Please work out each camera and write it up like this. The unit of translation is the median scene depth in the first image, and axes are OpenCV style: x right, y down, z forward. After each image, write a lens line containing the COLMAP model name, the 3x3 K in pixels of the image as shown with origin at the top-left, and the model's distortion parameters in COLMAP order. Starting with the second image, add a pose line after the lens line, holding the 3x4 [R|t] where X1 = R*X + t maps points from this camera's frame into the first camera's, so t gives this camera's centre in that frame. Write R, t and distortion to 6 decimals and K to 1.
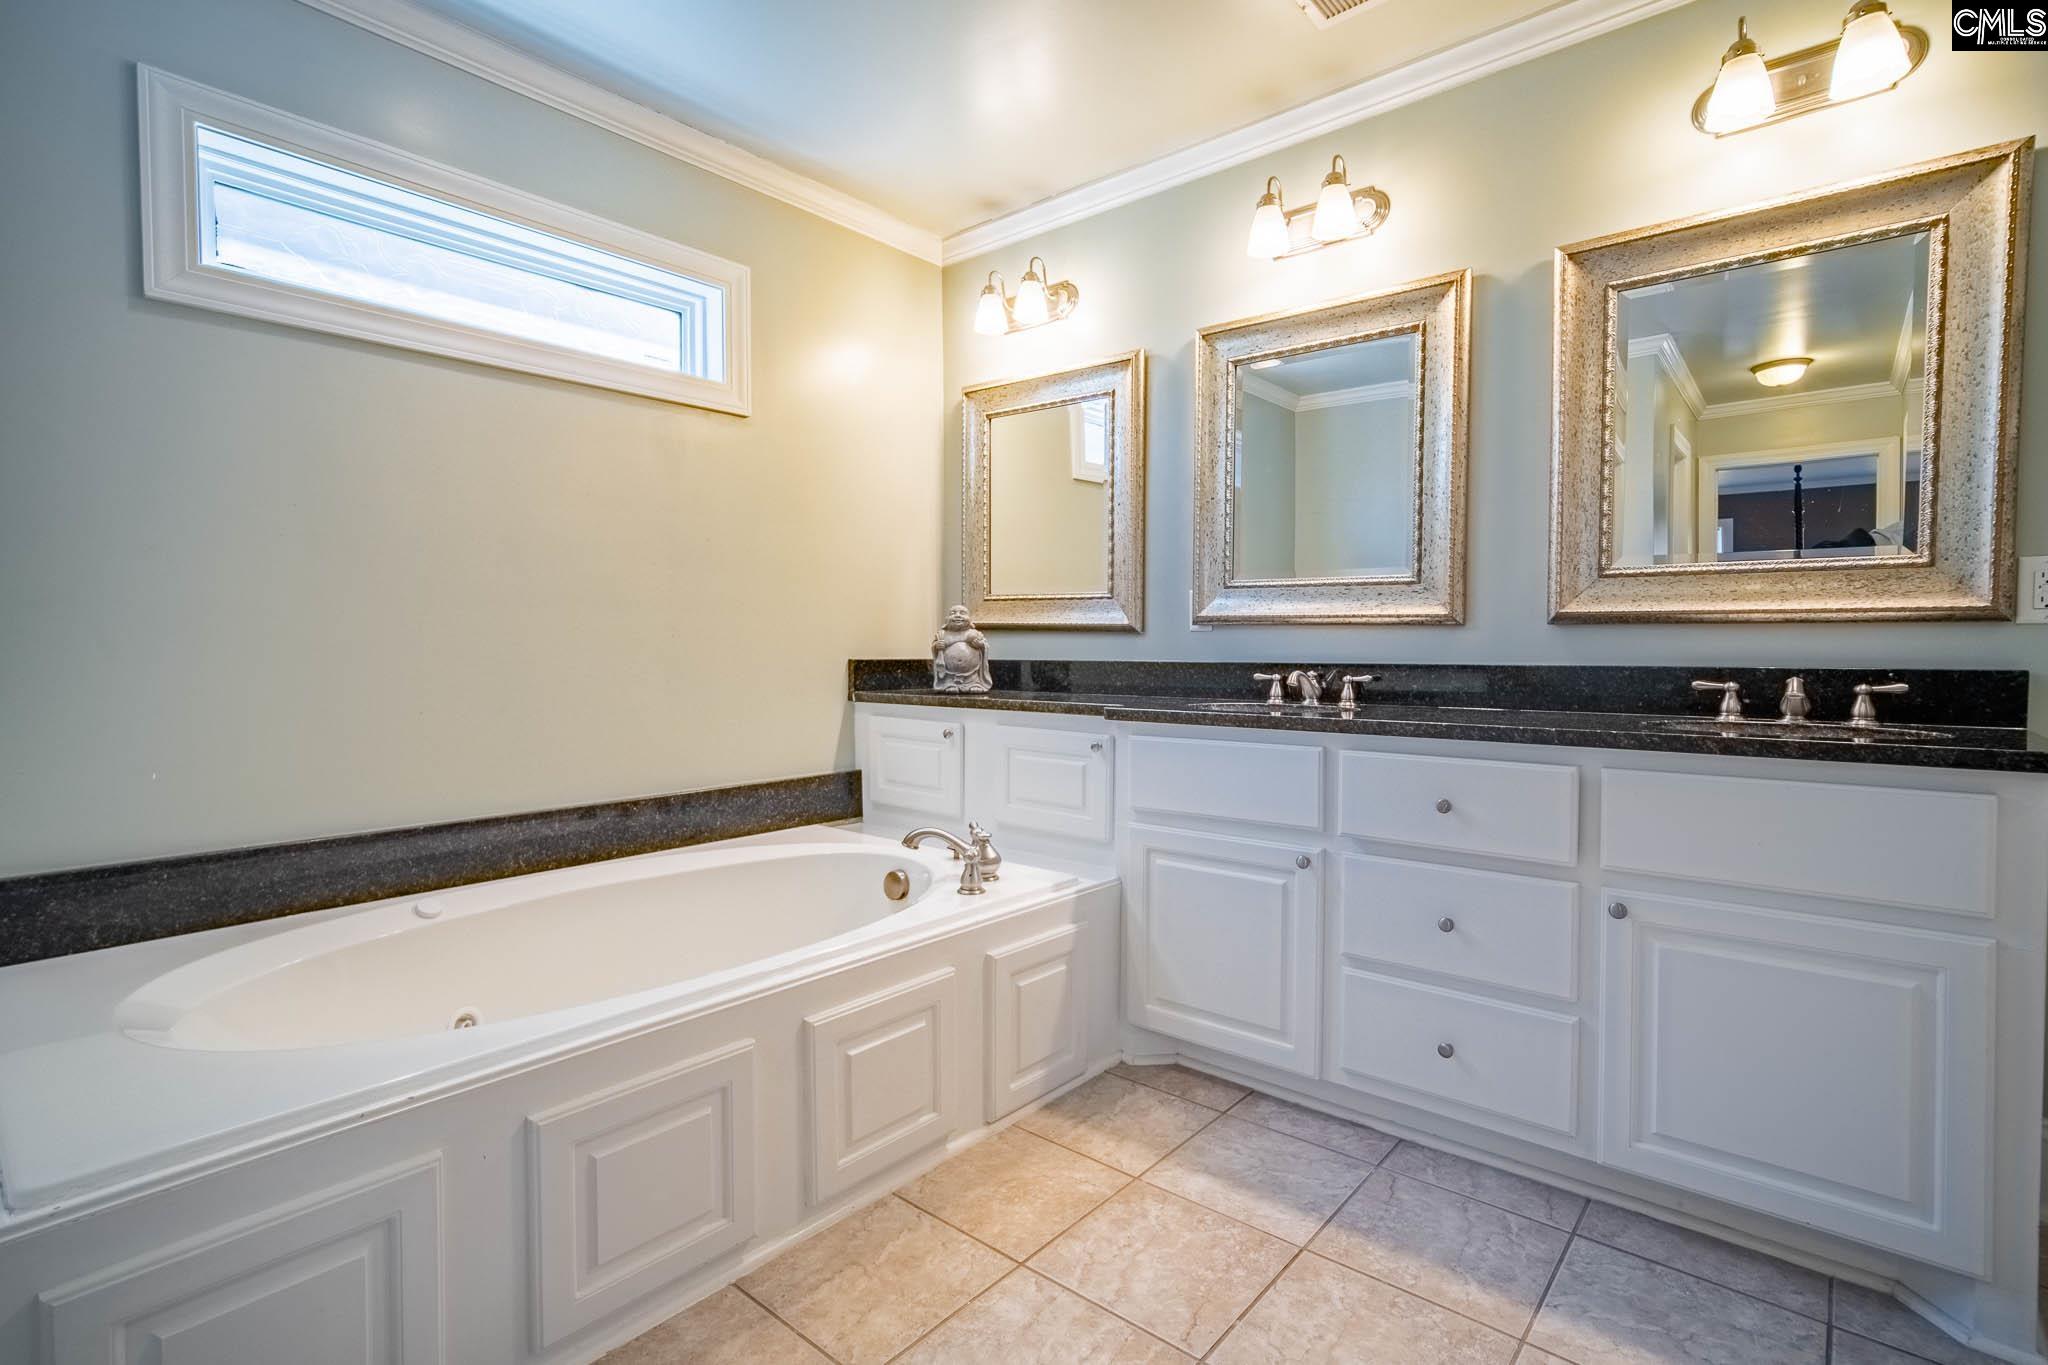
lens RADIAL K [[985.9, 0, 1013.6], [0, 985.9, 678.9], [0, 0, 1]] dist [-0.021478, 0.016724]
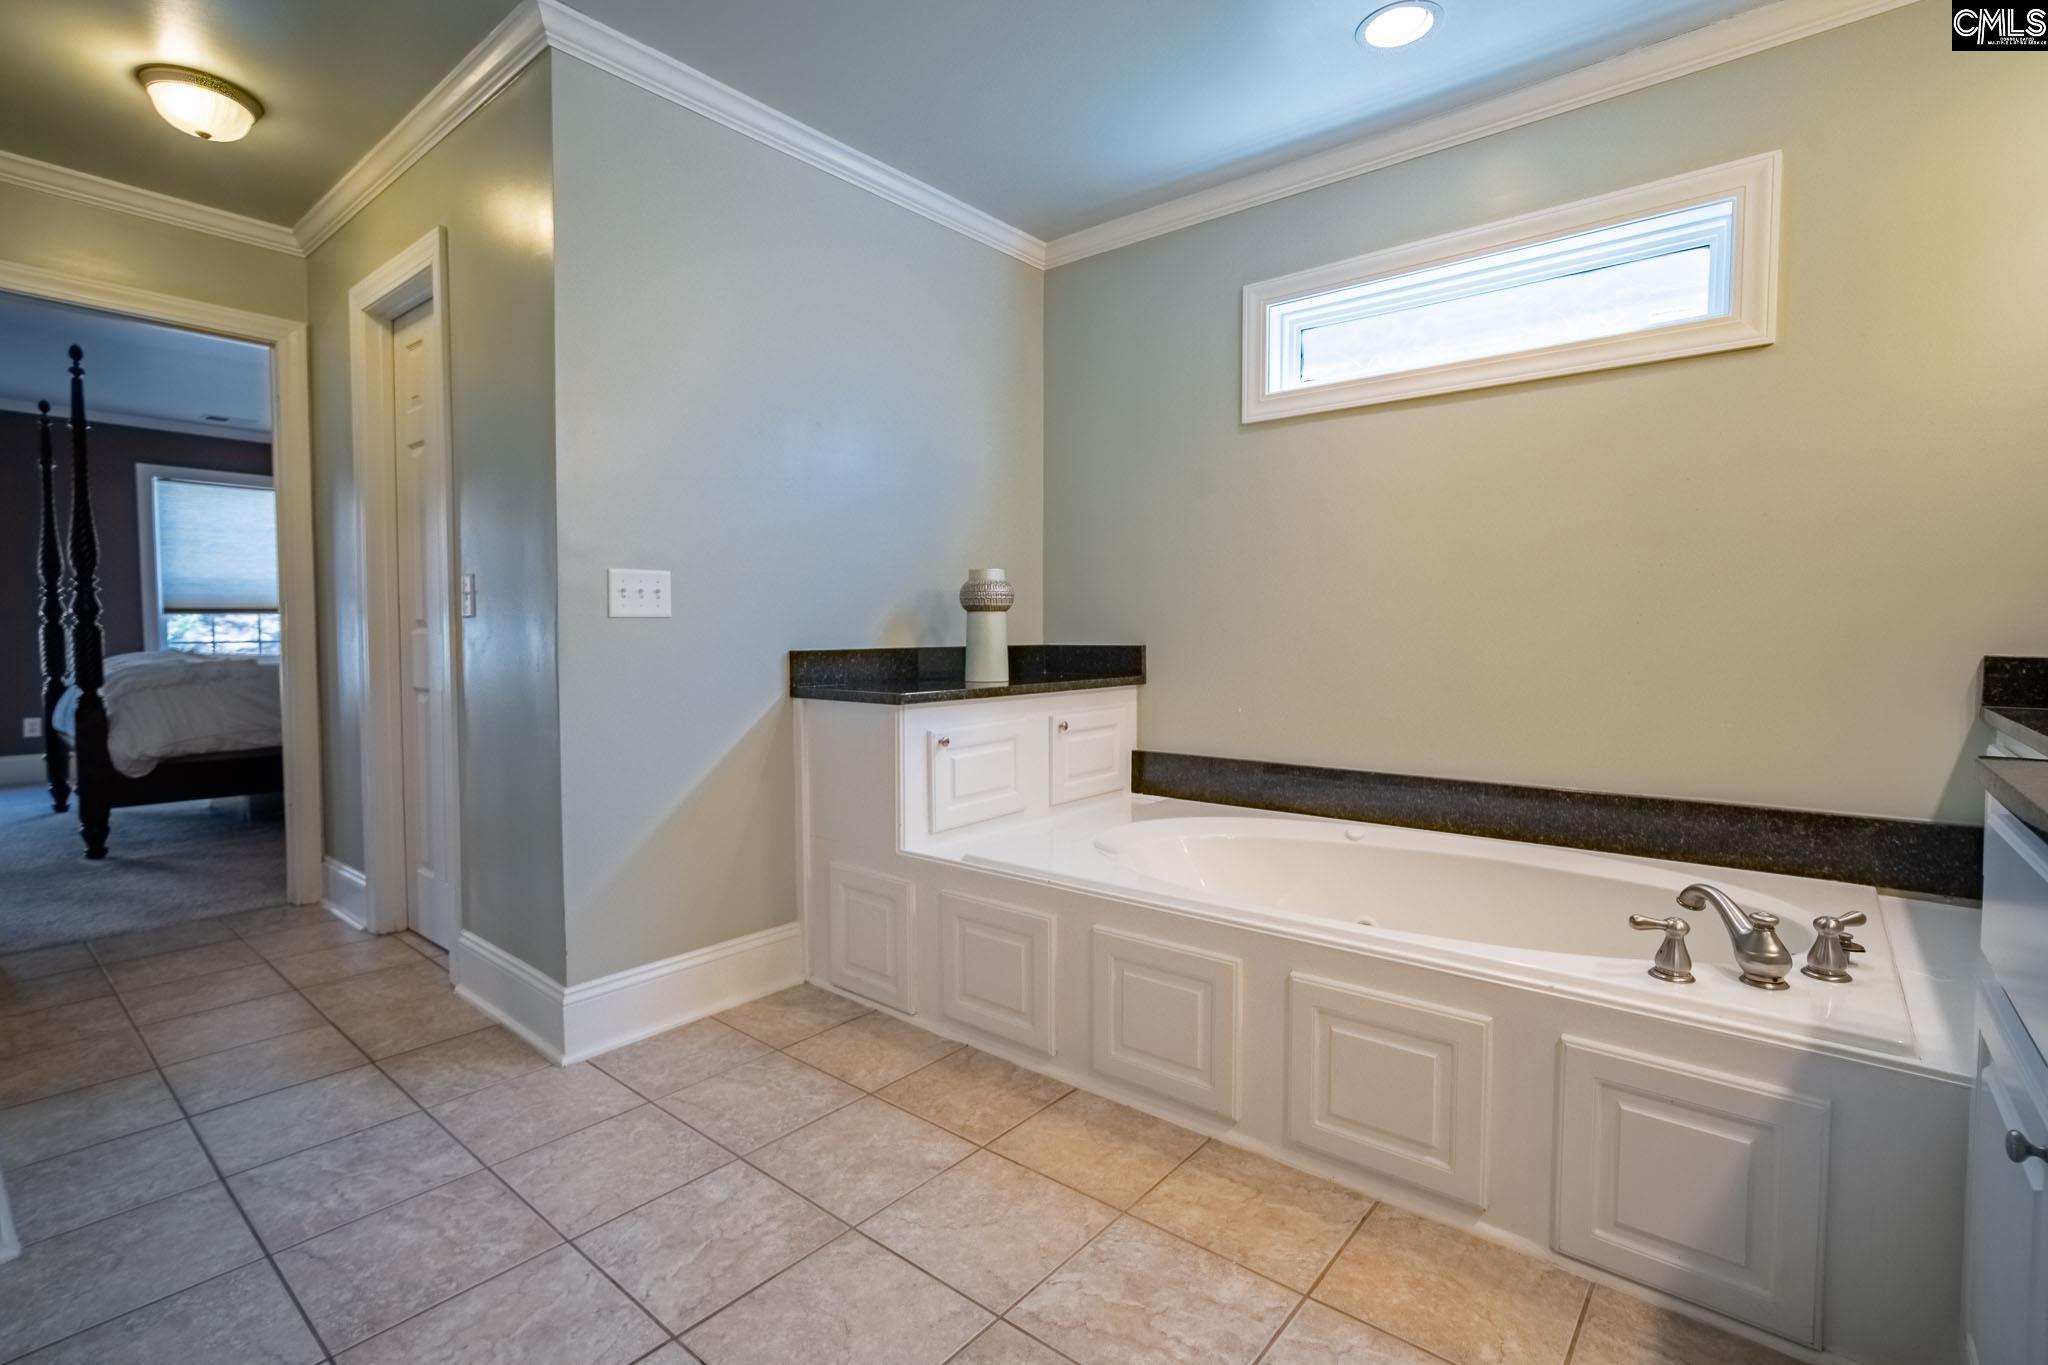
lens RADIAL K [[985.9, 0, 1013.6], [0, 985.9, 678.9], [0, 0, 1]] dist [-0.021478, 0.016724]
pose [[-0.012975, 0.049675, -0.998681, 1.208408], [-0.029039, 0.998325, 0.050035, -0.041431], [0.999494, 0.029650, -0.011511, 0.938189]]
